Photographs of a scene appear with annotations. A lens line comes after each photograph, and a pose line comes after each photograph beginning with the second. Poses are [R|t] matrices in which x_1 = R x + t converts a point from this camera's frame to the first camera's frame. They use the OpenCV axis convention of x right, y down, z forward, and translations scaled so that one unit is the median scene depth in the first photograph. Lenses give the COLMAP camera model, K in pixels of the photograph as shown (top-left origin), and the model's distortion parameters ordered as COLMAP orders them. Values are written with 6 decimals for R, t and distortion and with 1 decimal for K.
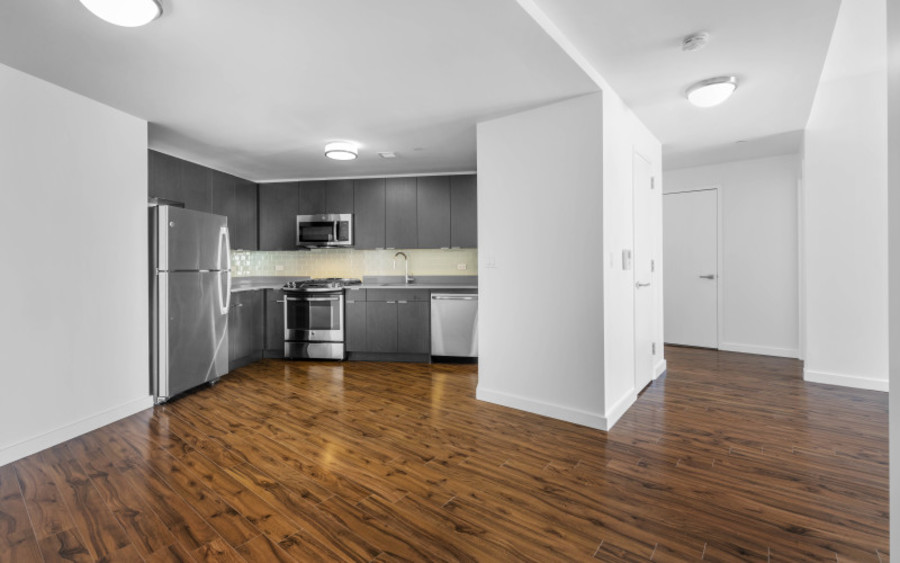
lens RADIAL K [[408.3, 0, 449.9], [0, 408.3, 263.4], [0, 0, 1]] dist [-0.000113, -0.000208]
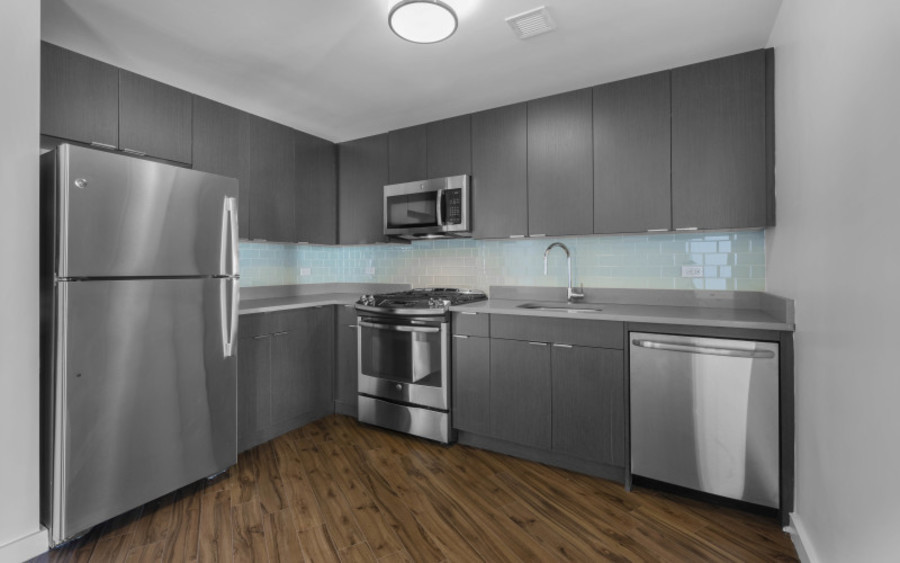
lens RADIAL K [[408.3, 0, 449.9], [0, 408.3, 263.4], [0, 0, 1]] dist [-0.000113, -0.000208]
pose [[0.931964, 0.000508, -0.362549, -0.062040], [-0.001386, 0.999997, -0.002163, 0.000395], [0.362547, 0.002518, 0.931962, 0.479380]]
